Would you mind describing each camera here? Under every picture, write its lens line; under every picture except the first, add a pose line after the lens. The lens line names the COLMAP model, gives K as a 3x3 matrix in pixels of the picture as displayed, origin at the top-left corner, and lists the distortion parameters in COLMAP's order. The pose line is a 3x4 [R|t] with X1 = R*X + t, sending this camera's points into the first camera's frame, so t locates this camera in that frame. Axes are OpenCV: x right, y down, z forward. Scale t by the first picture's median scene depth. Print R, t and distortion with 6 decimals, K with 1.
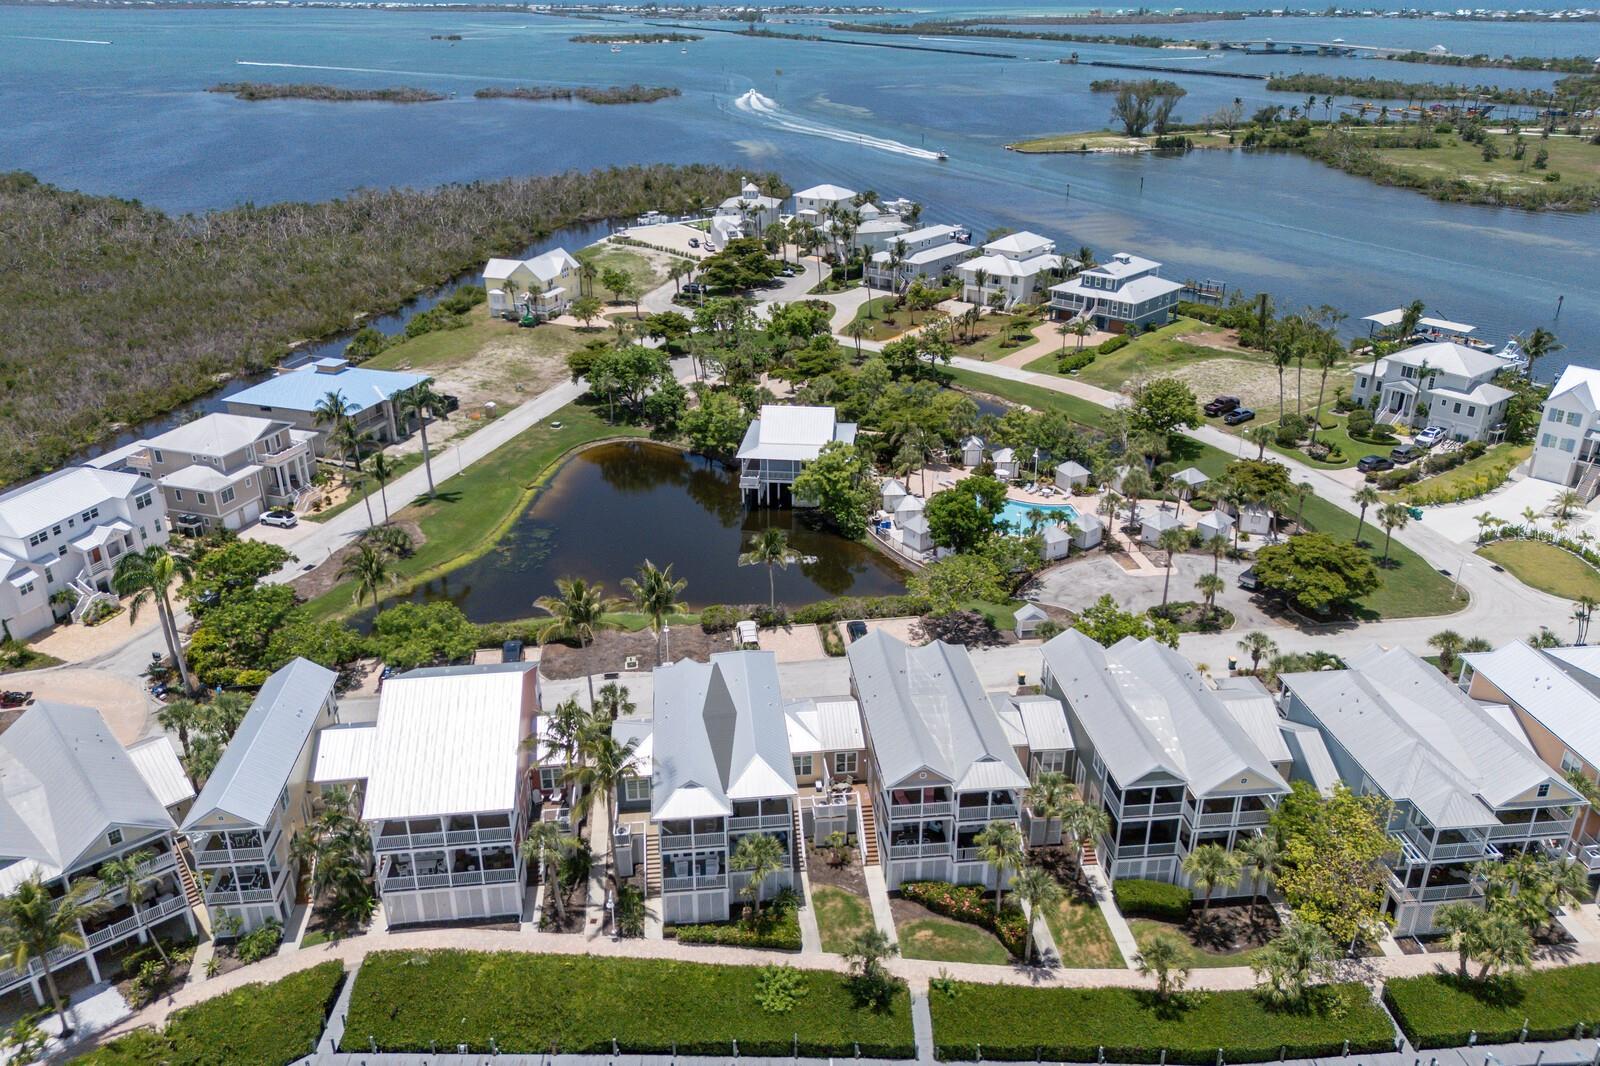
lens RADIAL K [[1169.4, 0, 797.4], [0, 1169.4, 520.8], [0, 0, 1]] dist [0.077707, -0.083599]
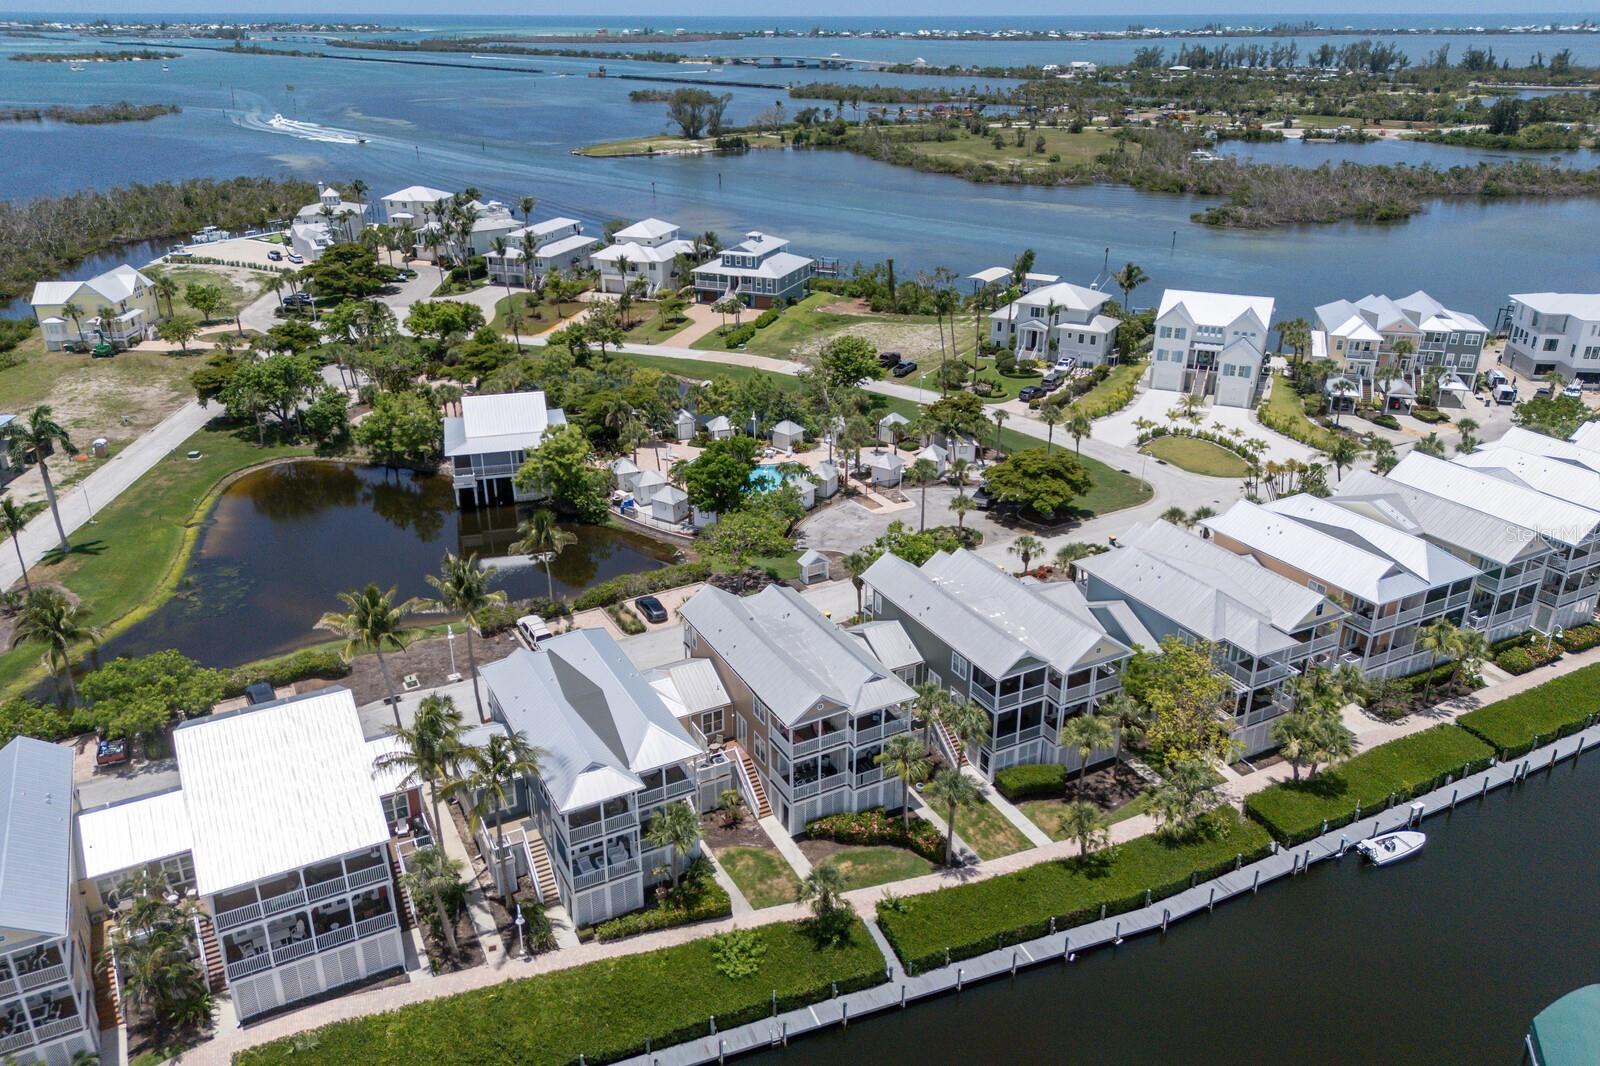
lens RADIAL K [[1169.6, 0, 796.9], [0, 1169.6, 537.8], [0, 0, 1]] dist [0.078849, -0.083439]
pose [[0.927428, -0.150414, 0.342423, -0.114737], [0.151789, 0.988147, 0.022945, 0.027147], [-0.341816, 0.030696, 0.939266, 0.045941]]
